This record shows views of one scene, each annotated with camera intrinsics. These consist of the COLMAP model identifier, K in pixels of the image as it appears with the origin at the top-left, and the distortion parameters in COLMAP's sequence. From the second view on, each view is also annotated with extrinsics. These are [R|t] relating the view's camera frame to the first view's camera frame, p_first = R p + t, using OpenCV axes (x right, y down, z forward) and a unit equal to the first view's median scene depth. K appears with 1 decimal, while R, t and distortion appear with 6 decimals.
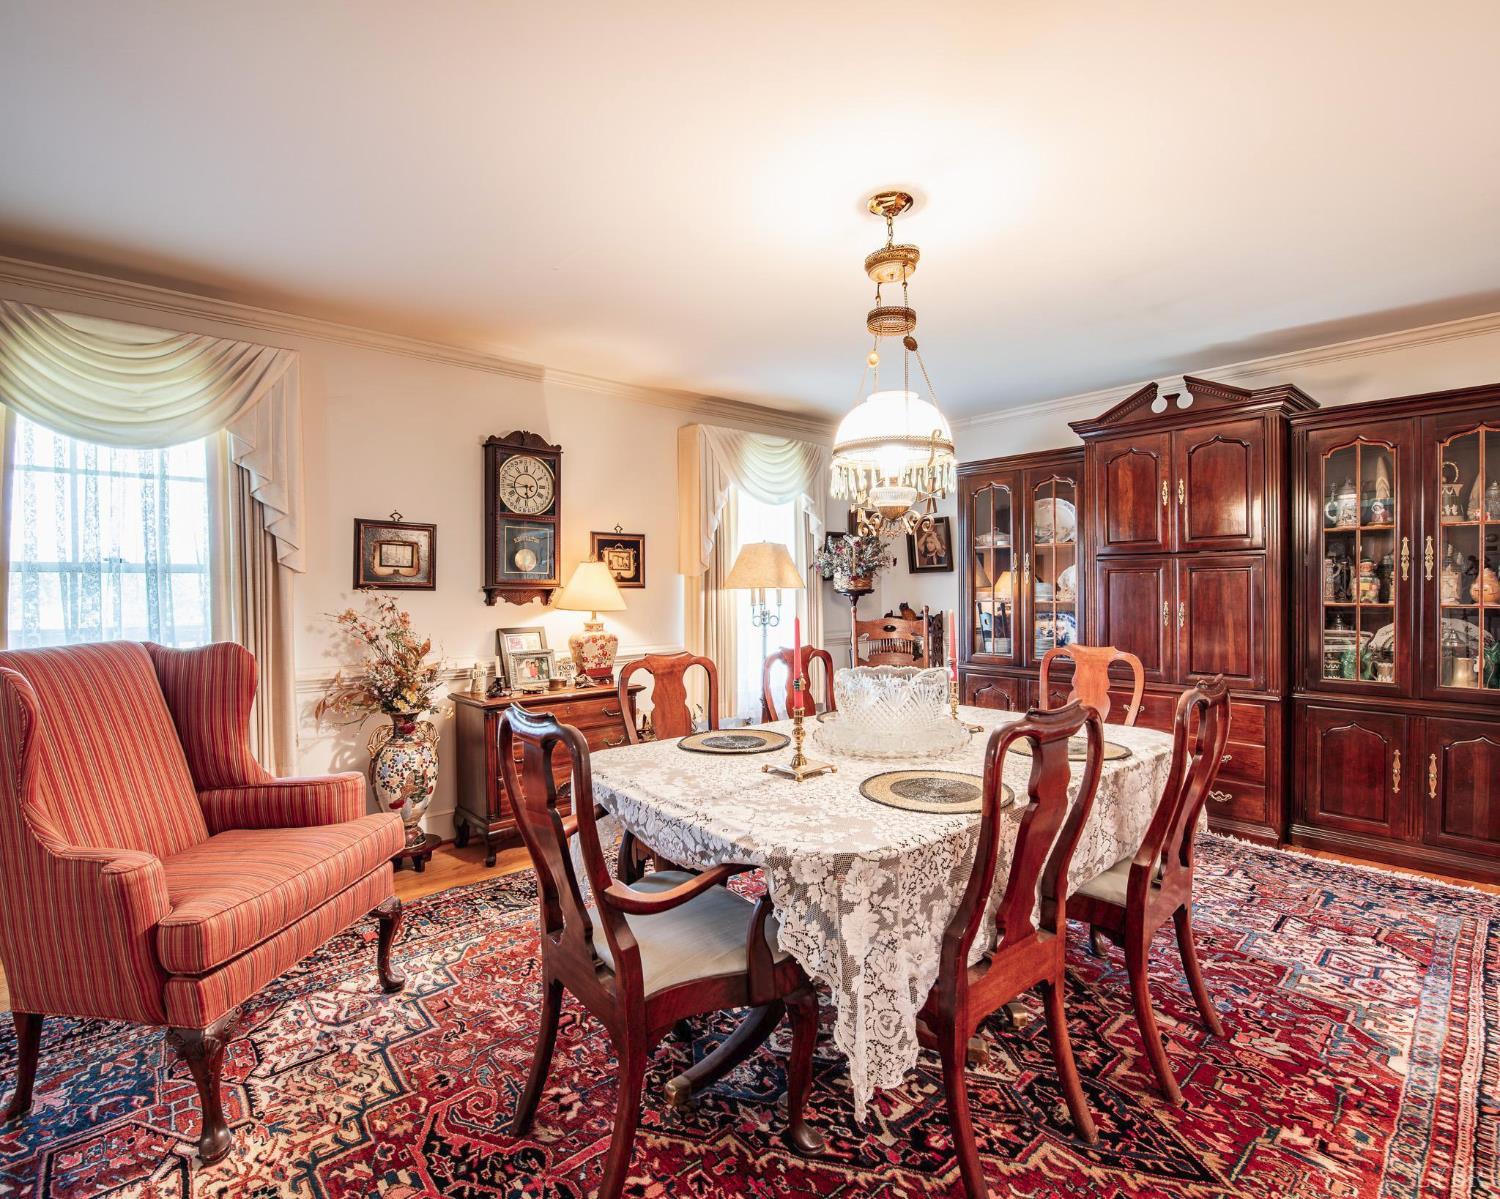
lens RADIAL K [[736.3, 0, 728.3], [0, 736.3, 589.1], [0, 0, 1]] dist [0.000129, -0.004889]
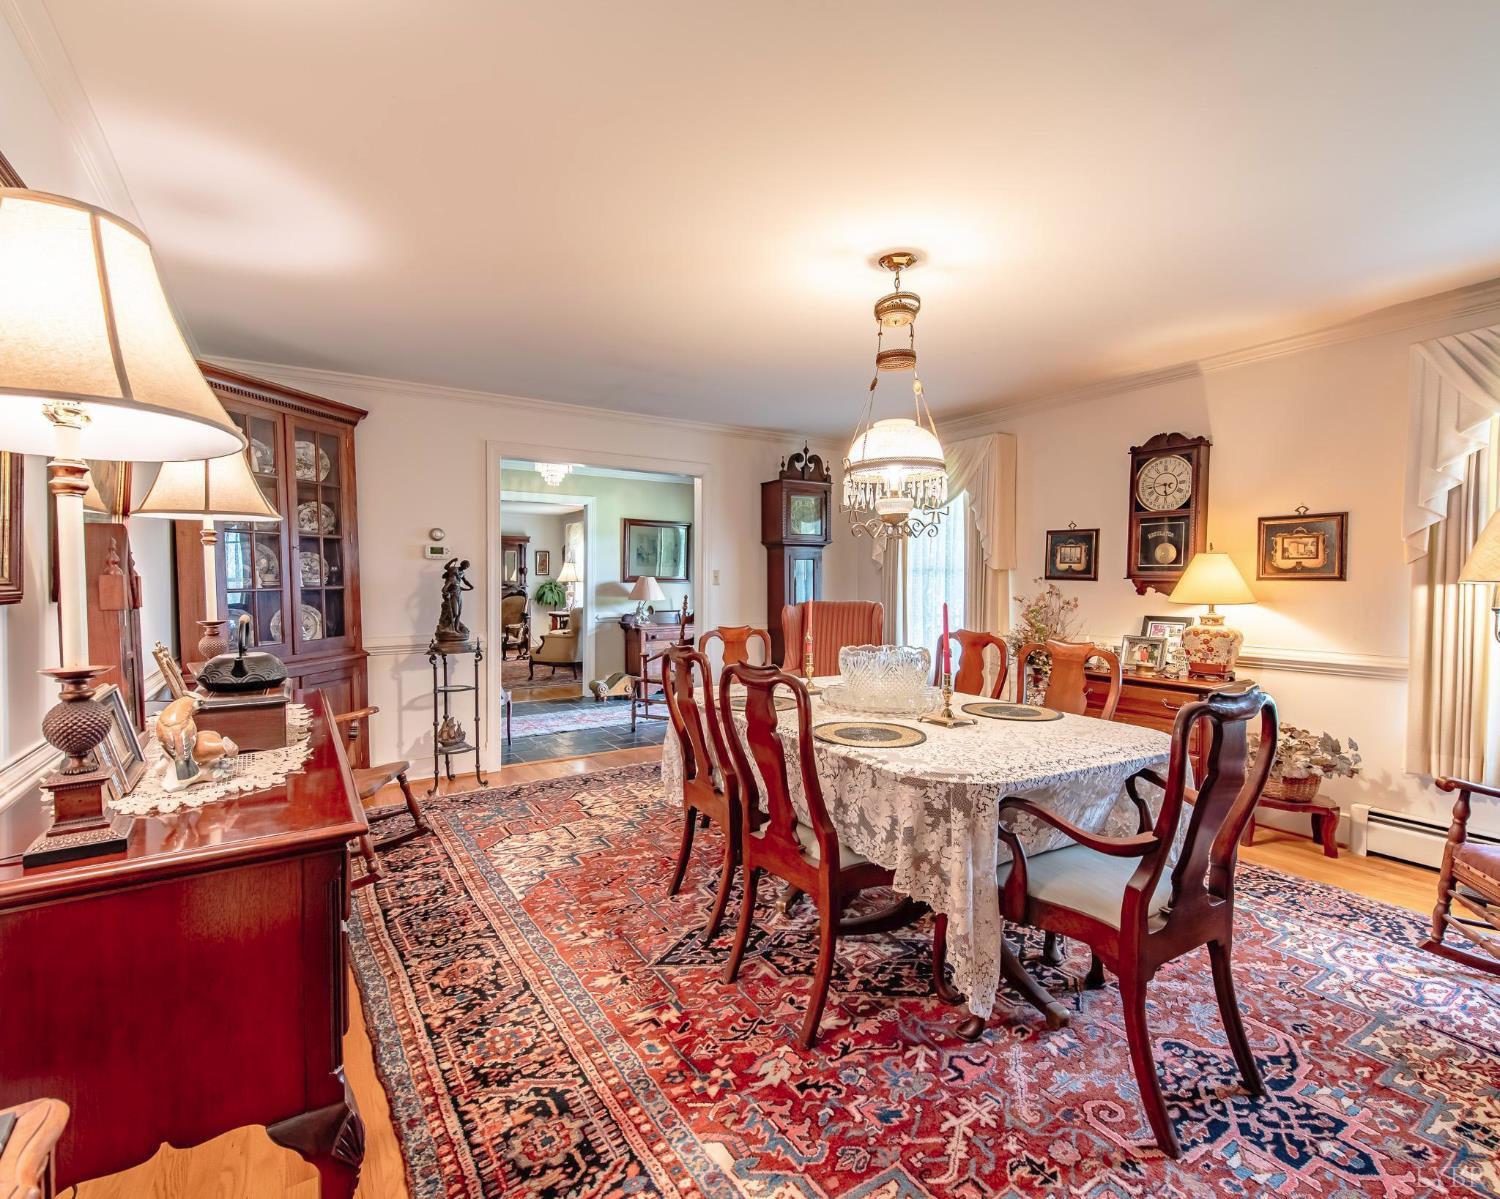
lens RADIAL K [[696.6, 0, 750.0], [0, 696.6, 599.5], [0, 0, 1]] dist [0.001663, -0.000642]
pose [[-0.158073, 0.029787, -0.986978, 0.909466], [-0.008236, 0.999470, 0.031483, 0.000443], [0.987393, 0.013105, -0.157744, 0.626460]]
